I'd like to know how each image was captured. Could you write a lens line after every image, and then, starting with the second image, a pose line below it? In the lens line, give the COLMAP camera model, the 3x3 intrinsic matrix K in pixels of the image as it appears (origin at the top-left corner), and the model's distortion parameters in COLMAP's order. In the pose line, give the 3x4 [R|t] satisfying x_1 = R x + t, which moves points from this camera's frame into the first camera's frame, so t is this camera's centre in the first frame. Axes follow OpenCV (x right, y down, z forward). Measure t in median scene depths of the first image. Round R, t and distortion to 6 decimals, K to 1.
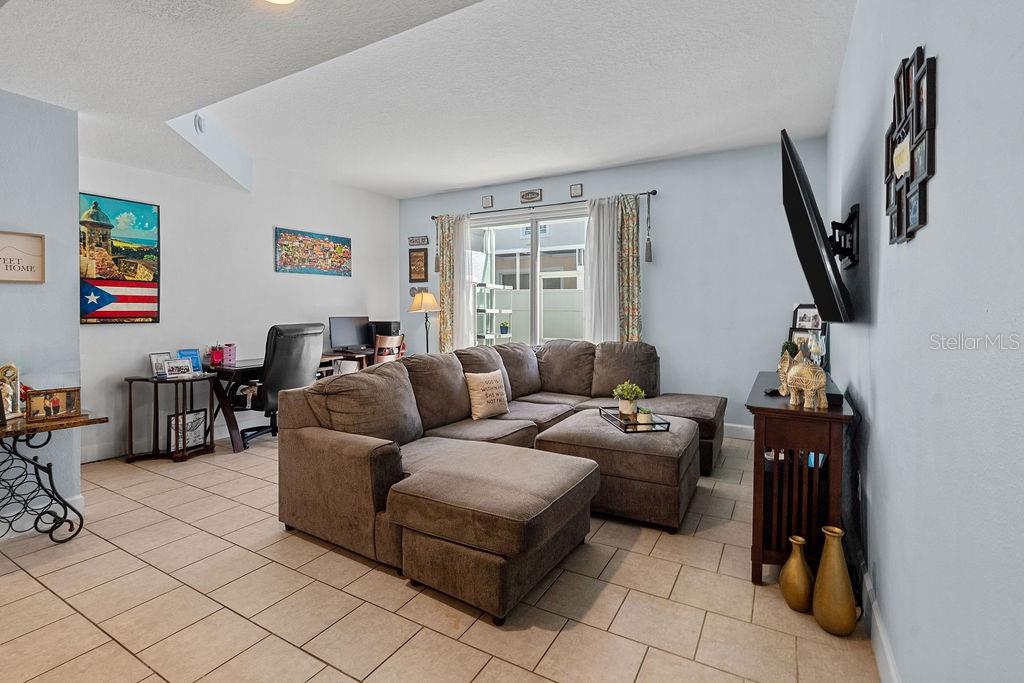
lens RADIAL K [[478.3, 0, 514.4], [0, 478.3, 308.7], [0, 0, 1]] dist [-0.000978, 0.000429]
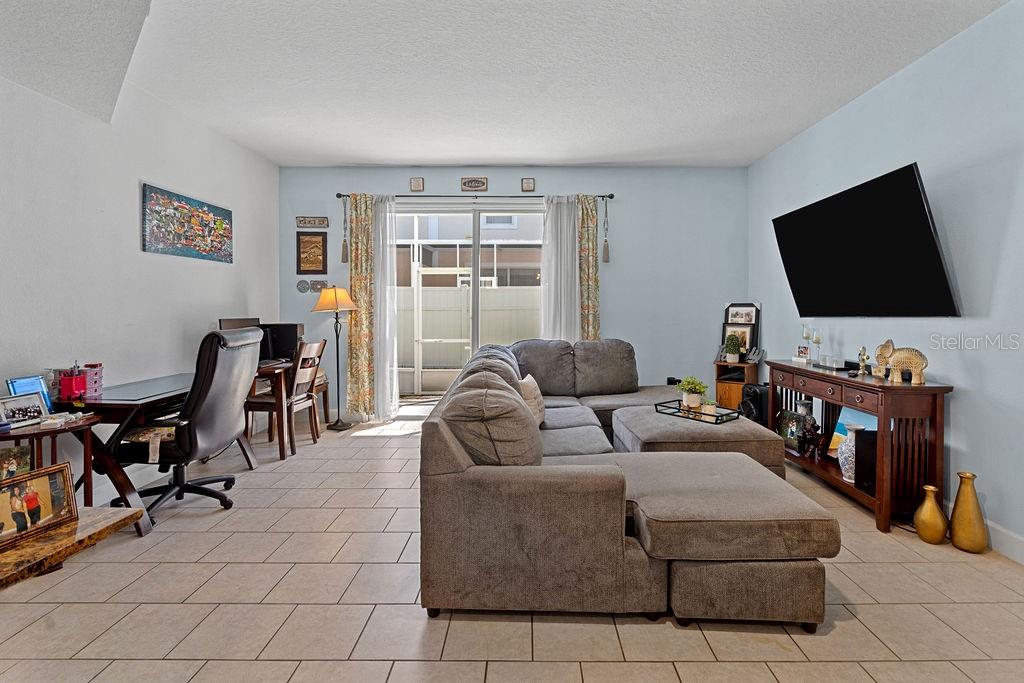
lens RADIAL K [[477.2, 0, 578.0], [0, 477.2, 310.9], [0, 0, 1]] dist [-0.000783, 0.000341]
pose [[0.867890, -0.003847, 0.496741, -0.283168], [0.000902, 0.999981, 0.006168, 0.001546], [-0.496755, -0.004905, 0.867877, 0.123084]]
